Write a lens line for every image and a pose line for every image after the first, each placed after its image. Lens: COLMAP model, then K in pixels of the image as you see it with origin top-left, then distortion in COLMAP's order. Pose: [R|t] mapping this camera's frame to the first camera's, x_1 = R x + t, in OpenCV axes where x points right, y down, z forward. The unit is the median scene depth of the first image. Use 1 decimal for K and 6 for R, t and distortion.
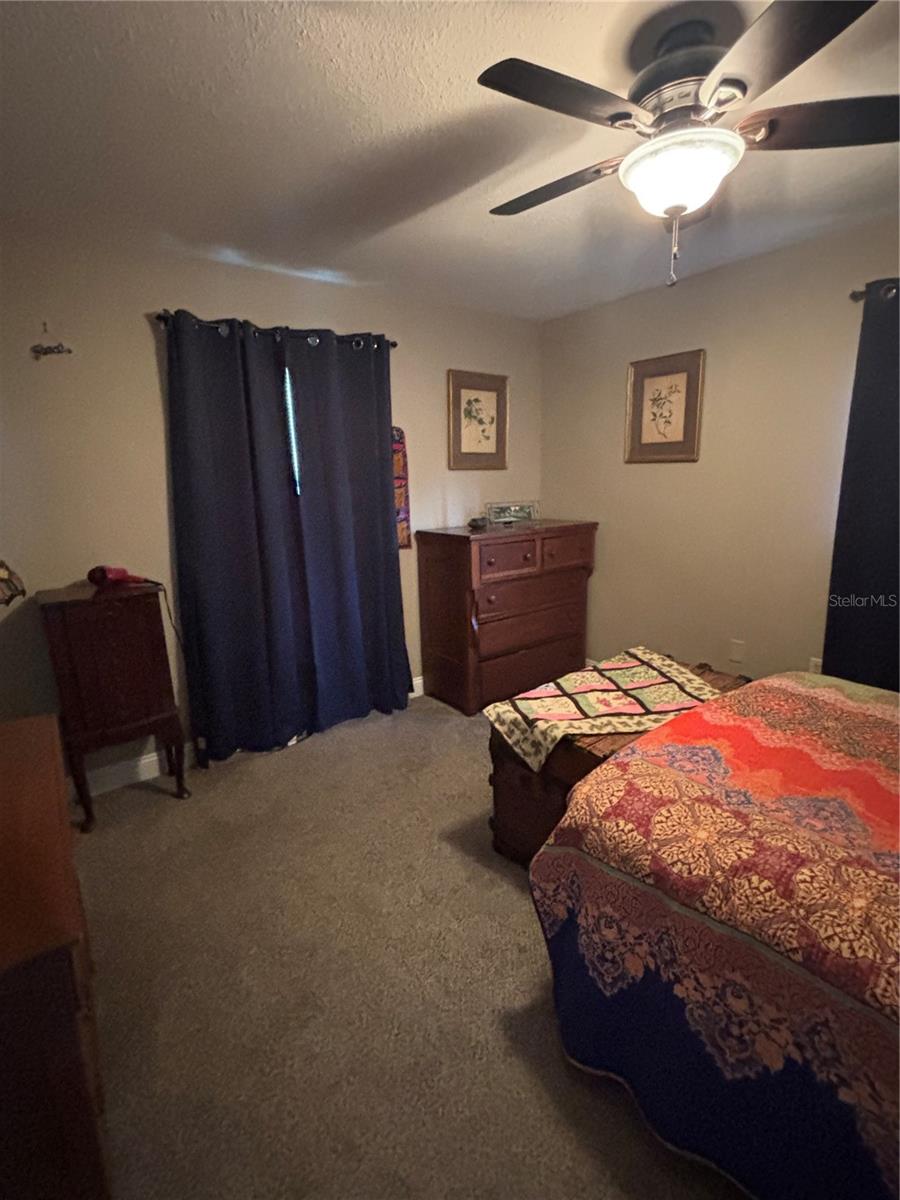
lens RADIAL K [[558.5, 0, 447.3], [0, 558.5, 596.4], [0, 0, 1]] dist [0.004032, -0.004315]
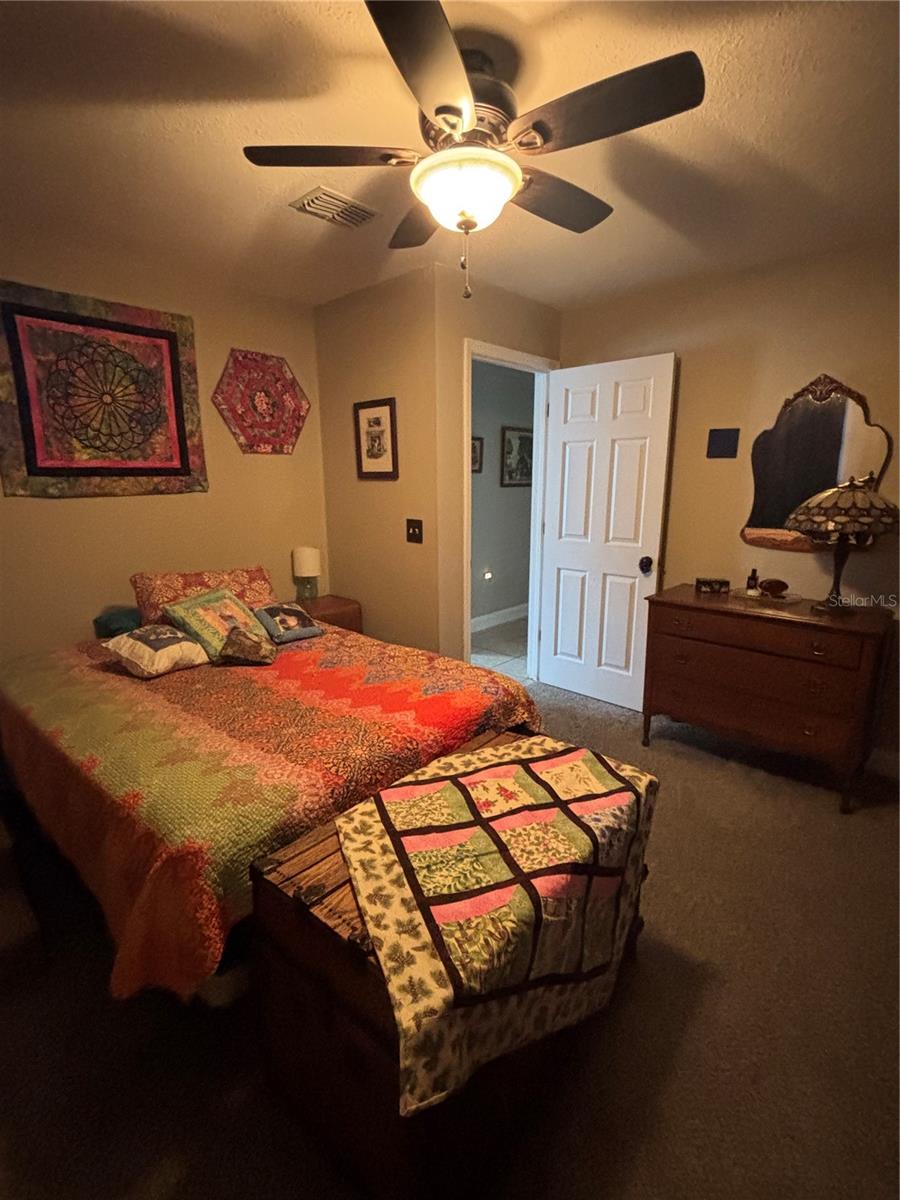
lens RADIAL K [[558.5, 0, 447.3], [0, 558.5, 596.4], [0, 0, 1]] dist [0.004032, -0.004315]
pose [[-0.984200, 0.064444, -0.164914, 0.489459], [-0.009672, 0.910449, 0.413507, -0.369593], [0.176794, 0.408569, -0.895441, 1.627938]]
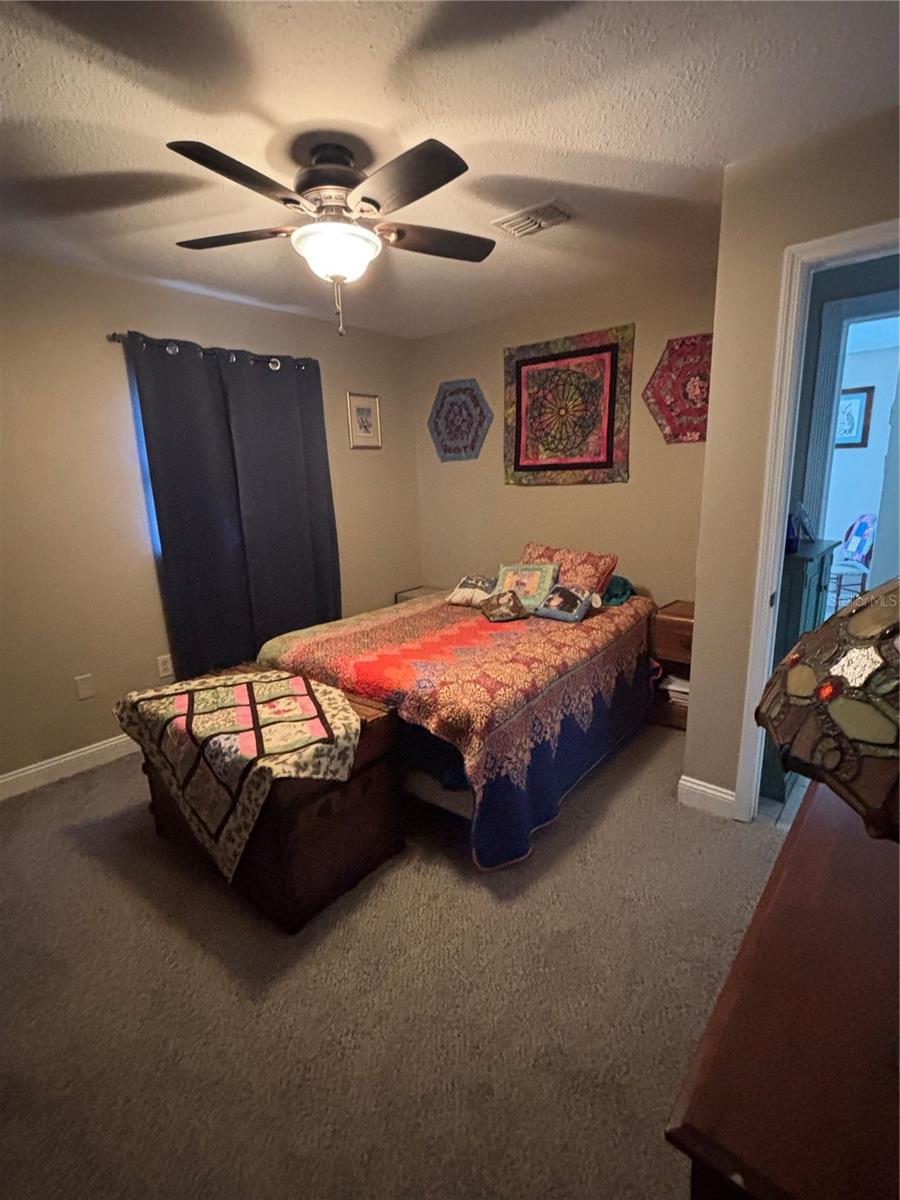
lens RADIAL K [[558.5, 0, 447.3], [0, 558.5, 596.4], [0, 0, 1]] dist [0.004032, -0.004315]
pose [[-0.221199, -0.176577, 0.959110, -0.751051], [0.240343, 0.943267, 0.229091, -0.172890], [-0.945149, 0.281190, -0.166210, 0.875716]]
